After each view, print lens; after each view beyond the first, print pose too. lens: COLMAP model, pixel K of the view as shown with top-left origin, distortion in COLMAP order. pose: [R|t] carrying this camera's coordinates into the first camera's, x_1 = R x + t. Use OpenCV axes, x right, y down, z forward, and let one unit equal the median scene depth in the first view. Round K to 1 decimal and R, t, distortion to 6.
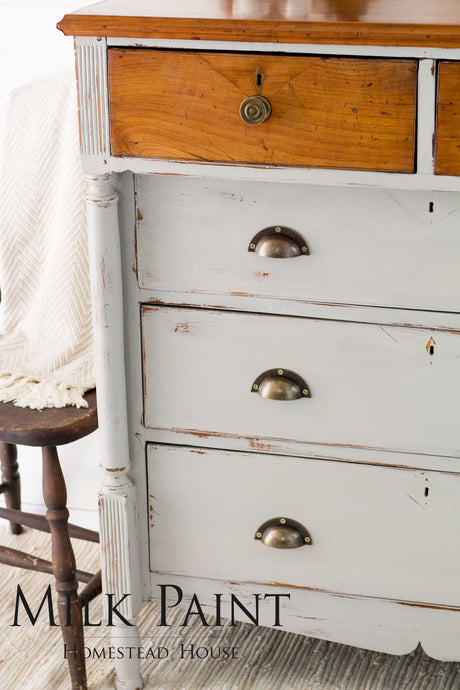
lens RADIAL K [[1908.6, 0, 230.0], [0, 1908.6, 345.0], [0, 0, 1]] dist [-0.055589, -0.183299]
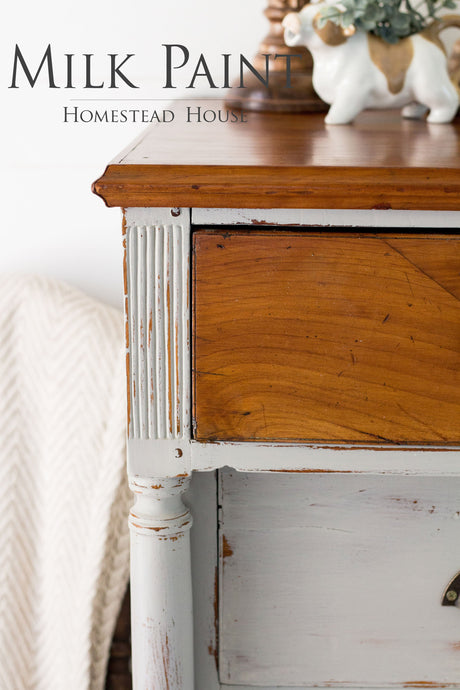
lens RADIAL K [[1908.6, 0, 230.0], [0, 1908.6, 345.0], [0, 0, 1]] dist [-0.055589, -0.183299]
pose [[0.968435, -0.038425, 0.246285, -0.172653], [0.062371, 0.993971, -0.090176, -0.076072], [-0.241335, 0.102691, 0.964993, 0.492059]]
